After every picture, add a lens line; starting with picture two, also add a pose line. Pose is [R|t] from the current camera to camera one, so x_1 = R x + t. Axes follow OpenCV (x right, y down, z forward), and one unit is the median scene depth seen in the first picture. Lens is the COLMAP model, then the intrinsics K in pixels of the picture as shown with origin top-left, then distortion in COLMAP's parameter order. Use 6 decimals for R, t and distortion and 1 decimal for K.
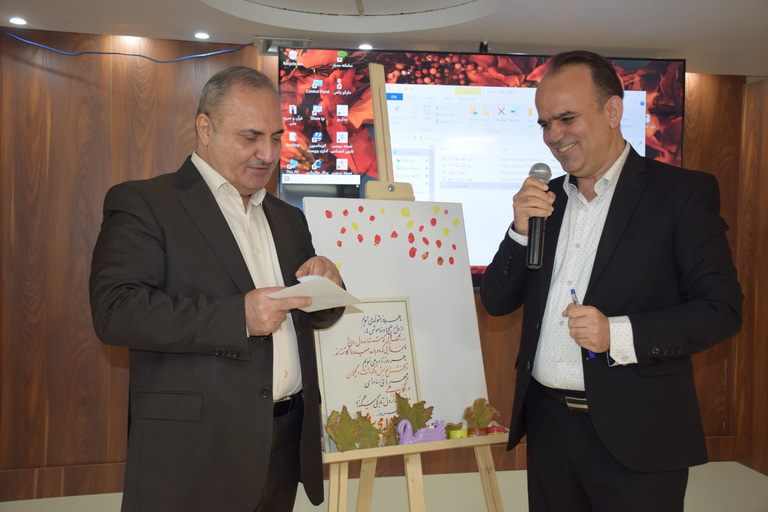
lens RADIAL K [[858.0, 0, 385.8], [0, 858.0, 257.6], [0, 0, 1]] dist [0.001708, 0.000000]
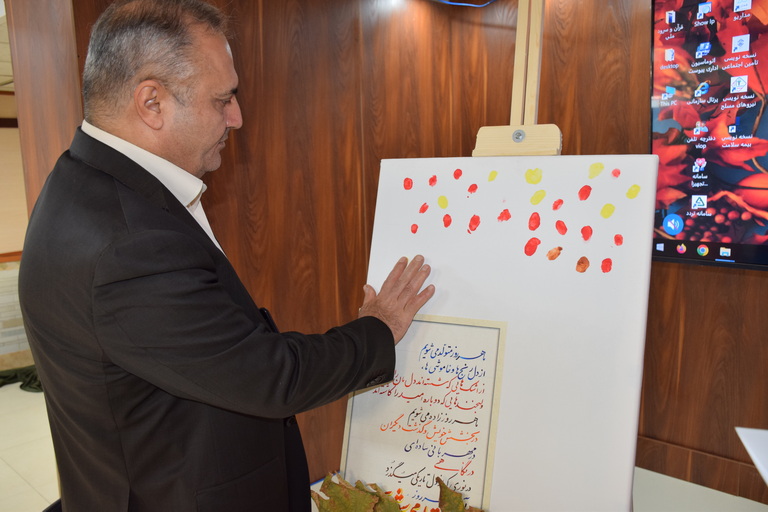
lens RADIAL K [[664.0, 0, 393.7], [0, 664.0, 266.3], [0, 0, 1]] dist [-0.072351, 0.080971]
pose [[0.544554, 0.103307, -0.832339, 0.251194], [0.013281, 0.991199, 0.131713, -0.037605], [0.838621, -0.082780, 0.538389, 0.481060]]
